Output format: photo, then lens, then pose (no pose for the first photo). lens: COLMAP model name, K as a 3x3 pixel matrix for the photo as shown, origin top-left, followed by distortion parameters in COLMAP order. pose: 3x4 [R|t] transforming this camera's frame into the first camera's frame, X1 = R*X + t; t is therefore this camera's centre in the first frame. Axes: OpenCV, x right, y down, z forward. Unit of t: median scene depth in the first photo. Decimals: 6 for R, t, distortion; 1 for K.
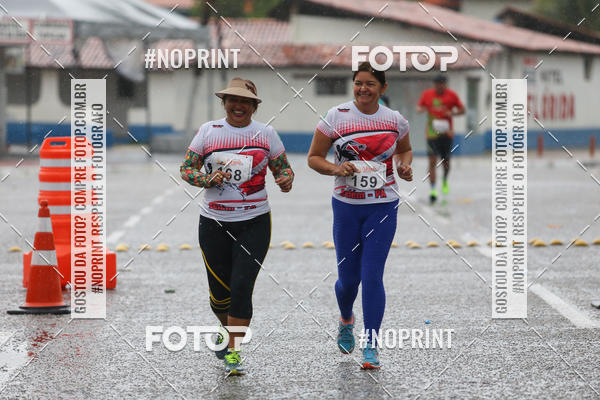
lens RADIAL K [[4341.1, 0, 300.0], [0, 4341.1, 200.0], [0, 0, 1]] dist [2.787243, 40.056610]
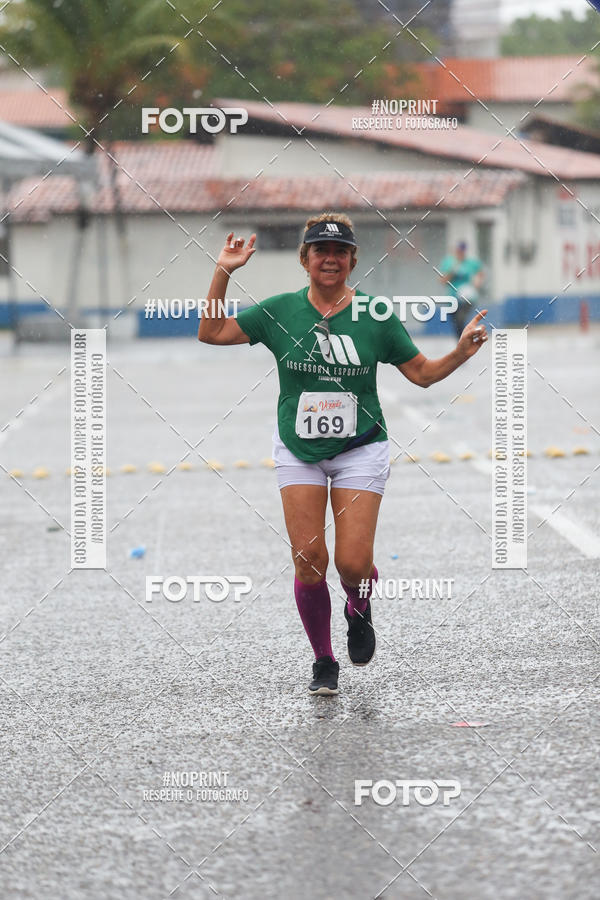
lens RADIAL K [[4706.2, 0, 300.0], [0, 4706.2, 450.0], [0, 0, 1]] dist [1.262958, 11.564869]
pose [[0.999437, -0.026581, 0.020485, -0.005517], [0.026288, 0.999550, 0.014432, -0.003478], [-0.020859, -0.013885, 0.999686, 0.256248]]
